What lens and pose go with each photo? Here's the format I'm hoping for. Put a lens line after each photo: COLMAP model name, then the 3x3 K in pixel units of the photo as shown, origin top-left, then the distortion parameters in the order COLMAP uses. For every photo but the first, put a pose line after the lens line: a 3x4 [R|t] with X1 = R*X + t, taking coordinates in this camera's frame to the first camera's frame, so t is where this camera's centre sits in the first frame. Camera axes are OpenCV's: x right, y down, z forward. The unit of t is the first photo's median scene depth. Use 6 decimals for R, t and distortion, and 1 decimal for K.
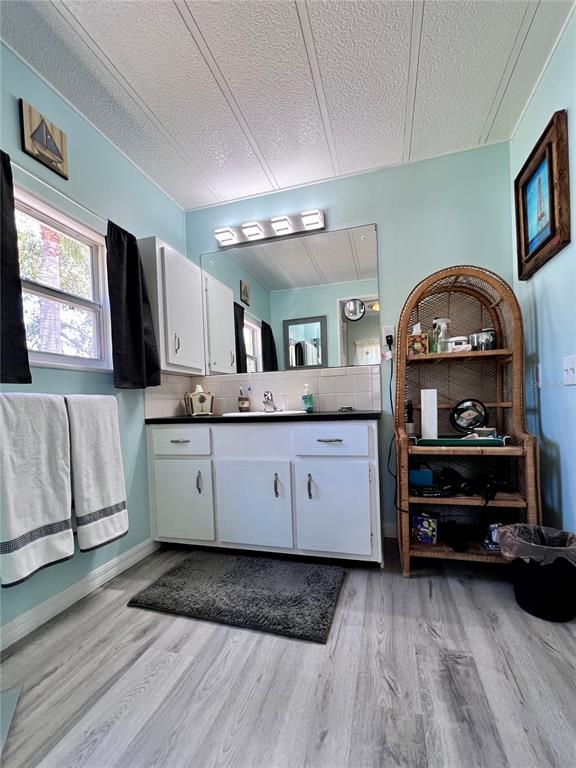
lens RADIAL K [[341.3, 0, 294.4], [0, 341.3, 415.7], [0, 0, 1]] dist [0.000224, -0.000565]
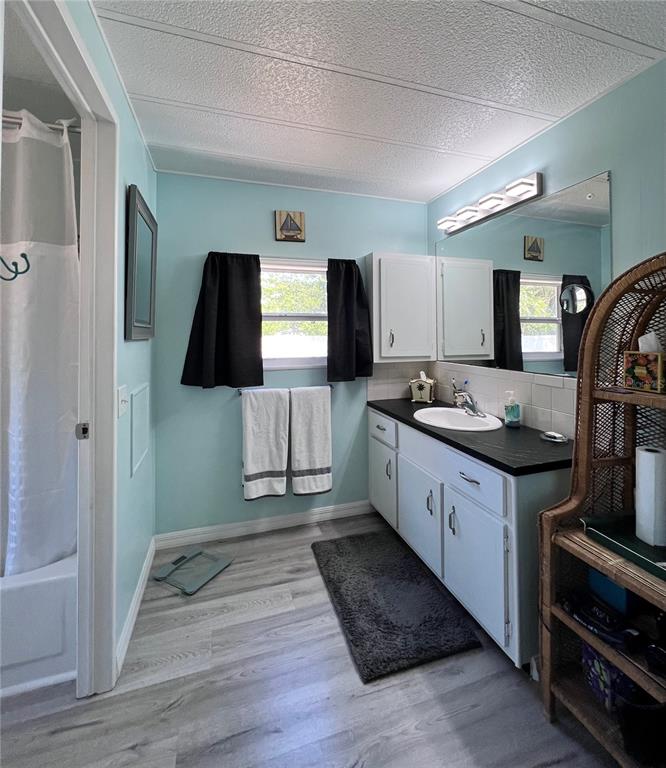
lens RADIAL K [[368.6, 0, 333.6], [0, 368.6, 329.7], [0, 0, 1]] dist [-0.001613, 0.001816]
pose [[0.546540, 0.032892, -0.836787, 0.715735], [-0.041436, 0.999067, 0.012208, -0.311434], [0.836407, 0.028001, 0.547393, 0.217970]]
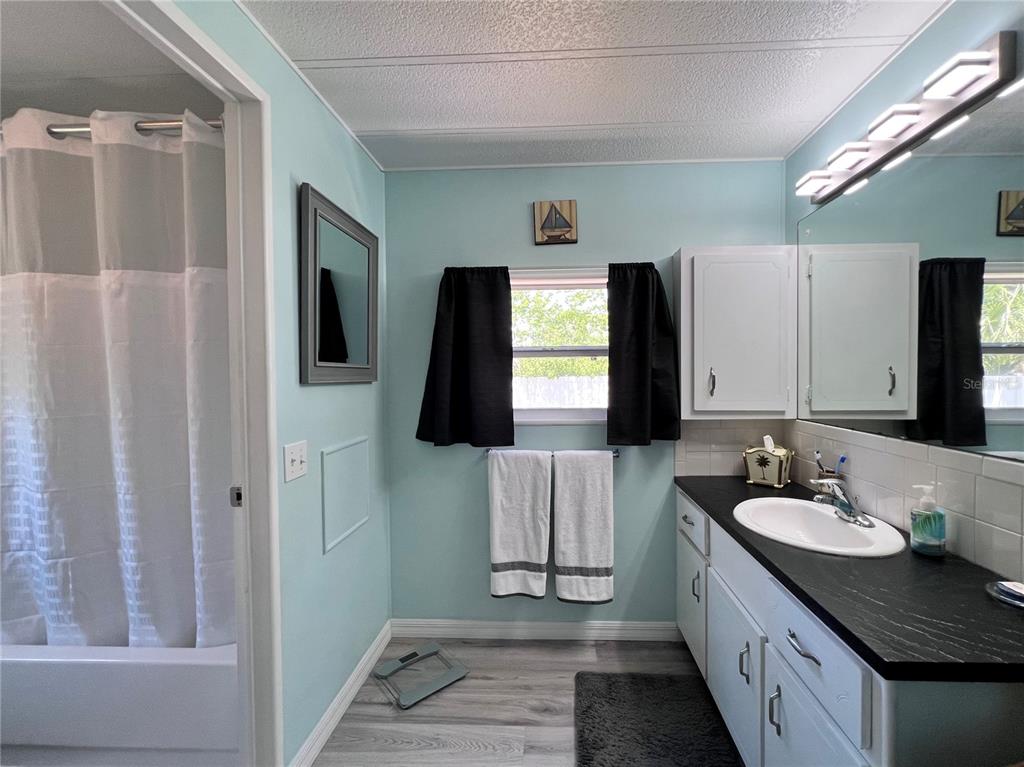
lens RADIAL K [[455.0, 0, 524.0], [0, 455.0, 385.5], [0, 0, 1]] dist [0.000224, -0.000565]
pose [[0.212027, 0.069101, -0.974818, 0.633356], [-0.028604, 0.997508, 0.064488, -0.321242], [0.976845, 0.014211, 0.213475, 0.519794]]
